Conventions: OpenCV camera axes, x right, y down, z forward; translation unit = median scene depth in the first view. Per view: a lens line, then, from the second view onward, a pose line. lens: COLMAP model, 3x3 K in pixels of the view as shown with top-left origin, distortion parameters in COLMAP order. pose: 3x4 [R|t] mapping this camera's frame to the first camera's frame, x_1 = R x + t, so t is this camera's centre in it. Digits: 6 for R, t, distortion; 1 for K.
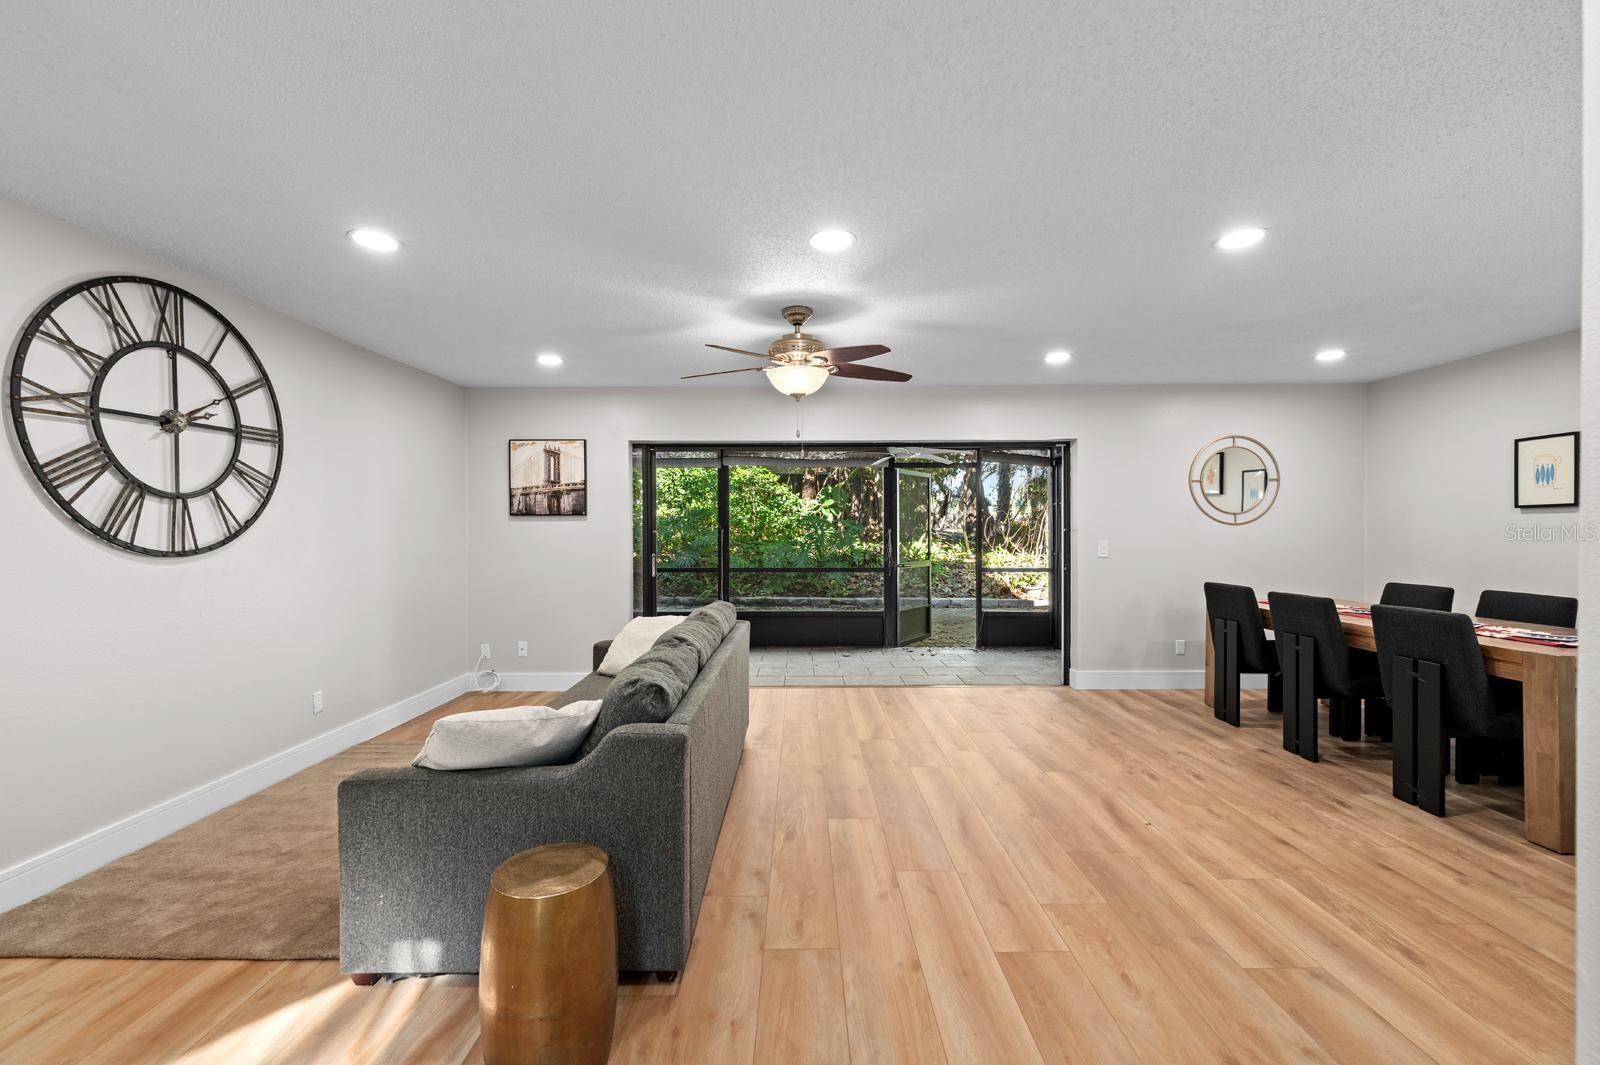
lens RADIAL K [[652.0, 0, 799.3], [0, 652.0, 531.3], [0, 0, 1]] dist [-0.000847, -0.000033]
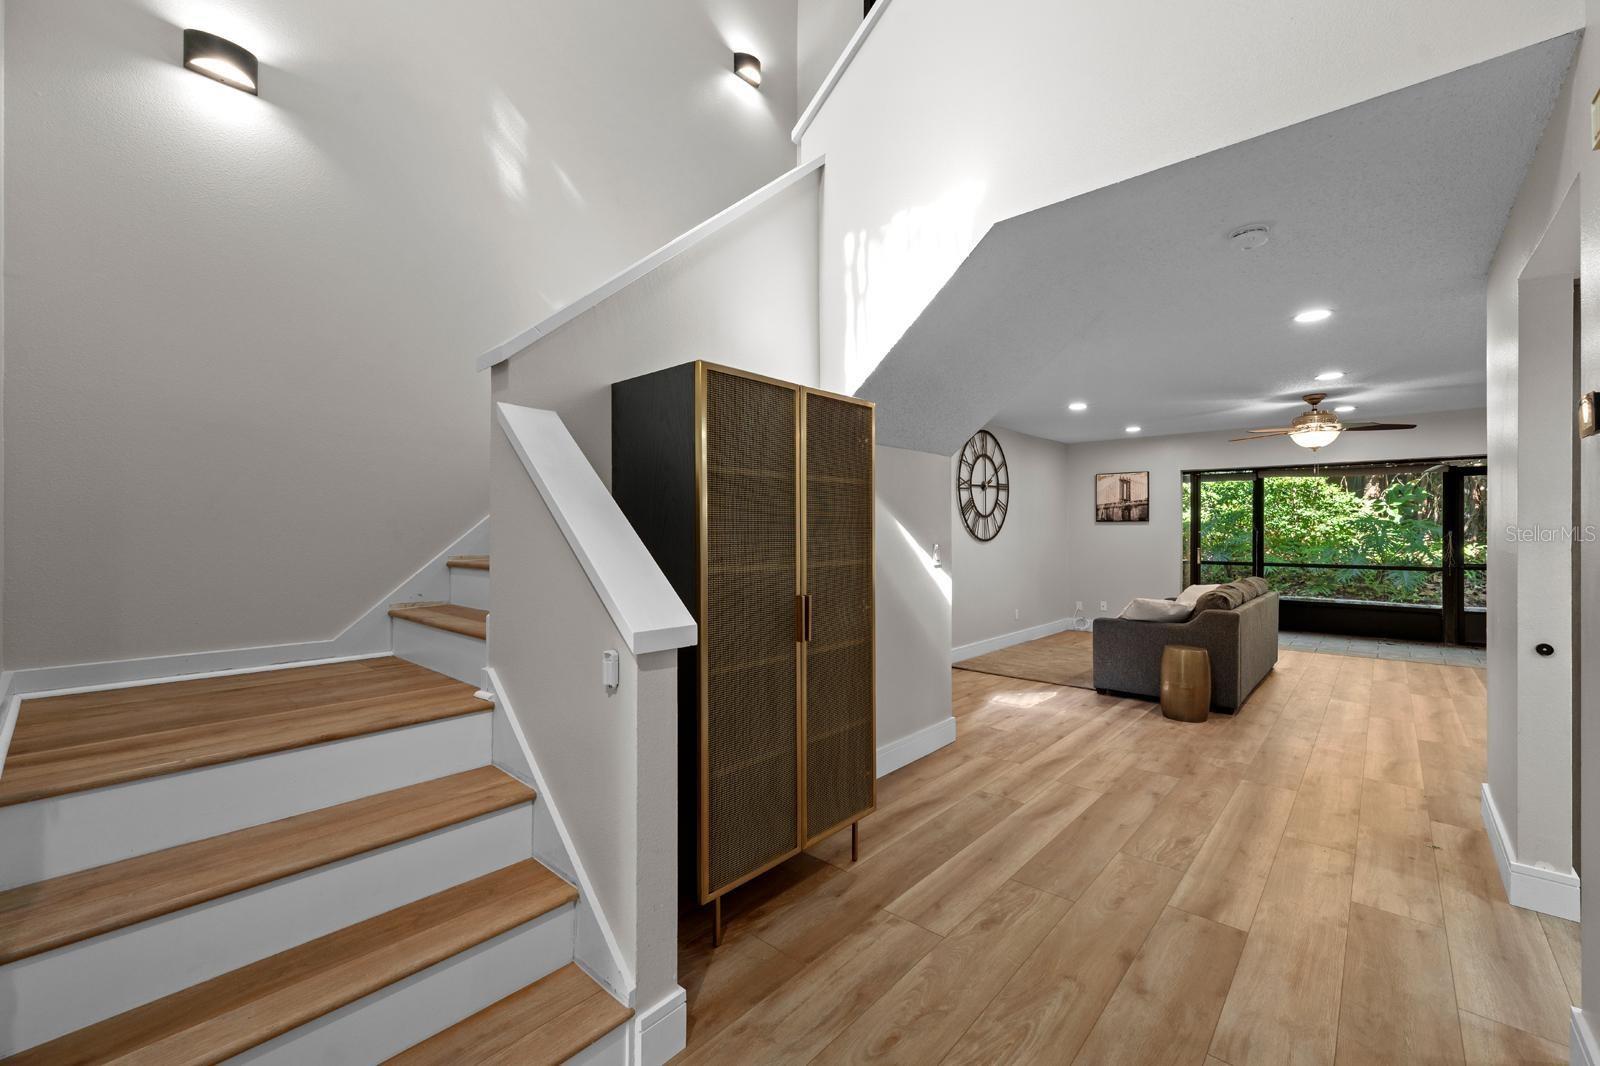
lens RADIAL K [[656.5, 0, 792.4], [0, 656.5, 532.7], [0, 0, 1]] dist [-0.001729, -0.000221]
pose [[0.743382, 0.005827, -0.668841, 0.136926], [-0.004526, 0.999983, 0.003681, 0.001001], [0.668851, 0.000291, 0.743396, -1.195031]]
